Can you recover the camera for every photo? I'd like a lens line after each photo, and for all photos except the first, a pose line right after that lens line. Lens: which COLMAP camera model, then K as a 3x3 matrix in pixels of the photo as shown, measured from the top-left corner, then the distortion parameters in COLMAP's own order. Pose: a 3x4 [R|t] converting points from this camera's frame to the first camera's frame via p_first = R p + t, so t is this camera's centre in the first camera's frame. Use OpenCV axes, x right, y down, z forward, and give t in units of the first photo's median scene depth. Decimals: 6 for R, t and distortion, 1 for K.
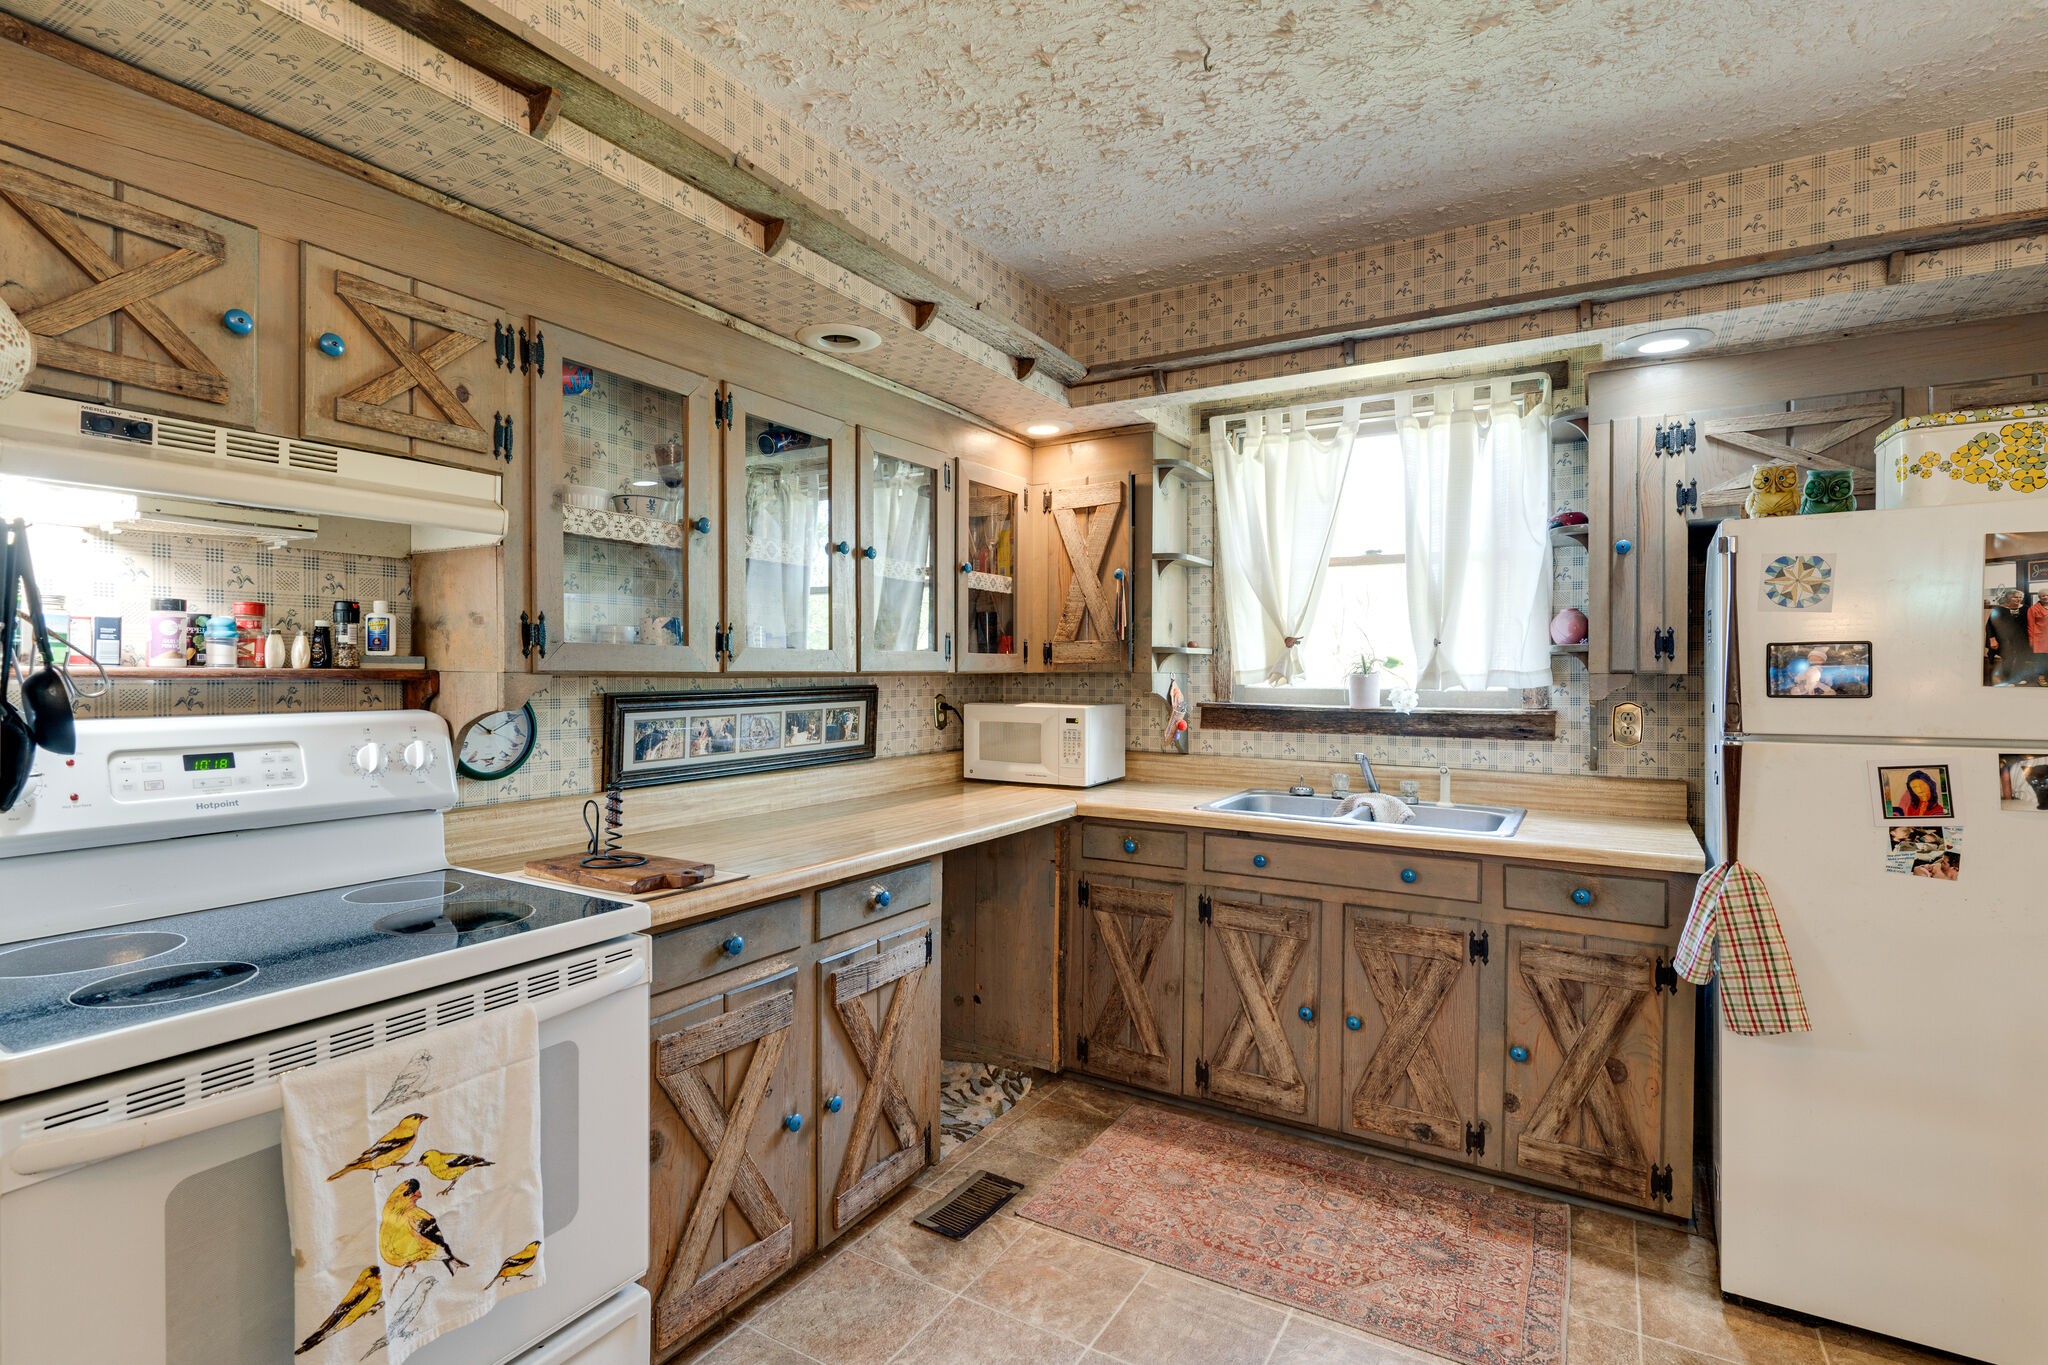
lens RADIAL K [[982.4, 0, 1016.2], [0, 982.4, 673.8], [0, 0, 1]] dist [-0.000890, -0.000672]
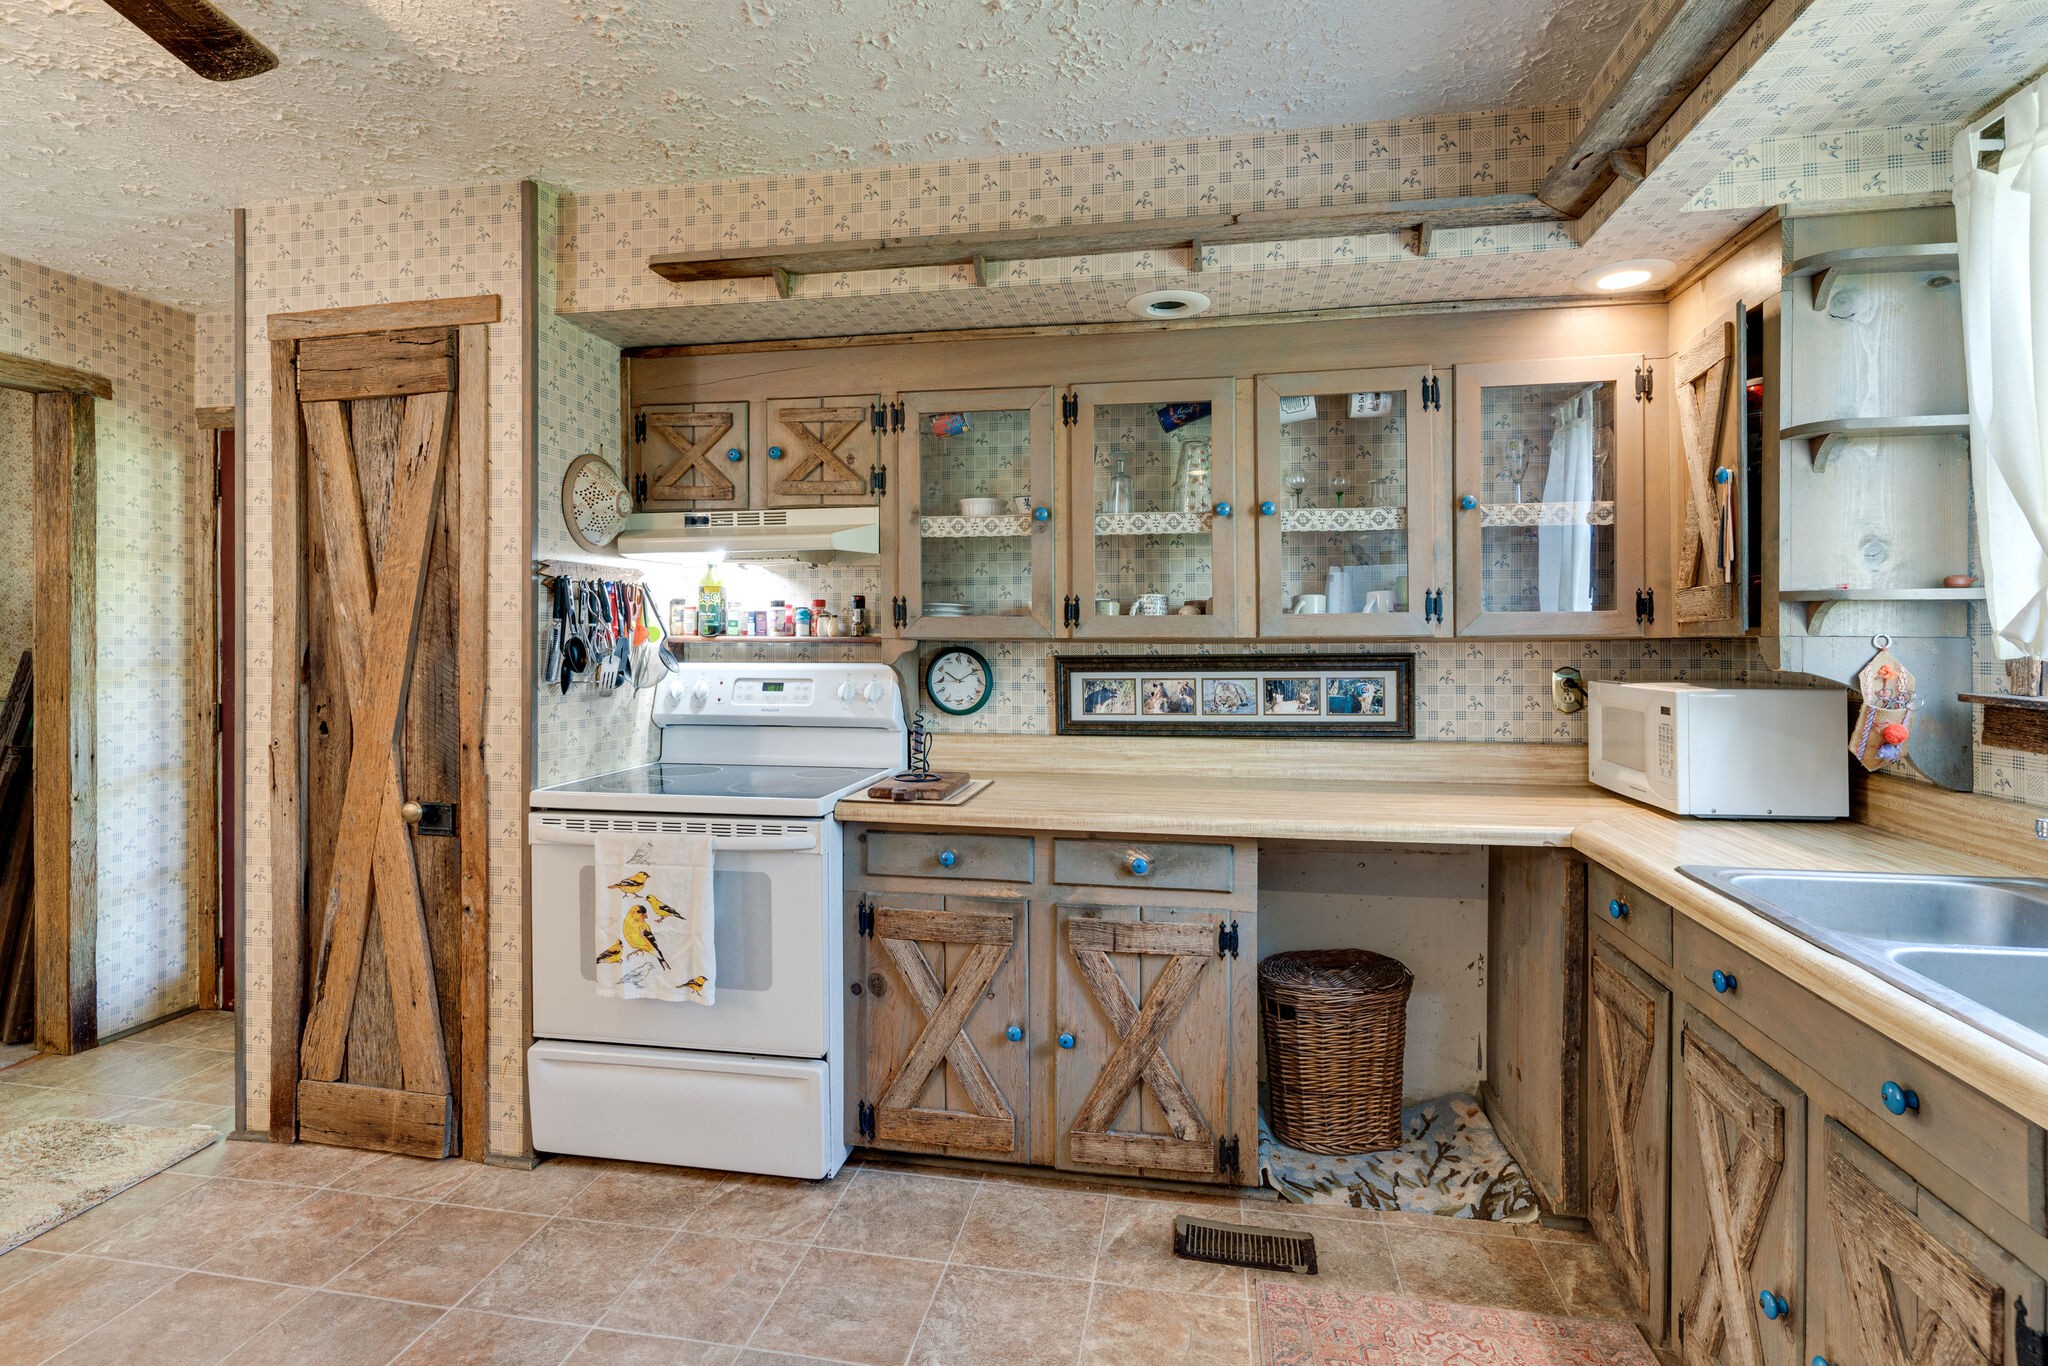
lens RADIAL K [[986.7, 0, 1034.2], [0, 986.7, 638.5], [0, 0, 1]] dist [-0.001486, -0.000012]
pose [[0.350342, -0.005237, -0.936607, 0.695387], [-0.000370, 0.999984, -0.005730, 0.005099], [0.936622, 0.002354, 0.350334, 0.505375]]
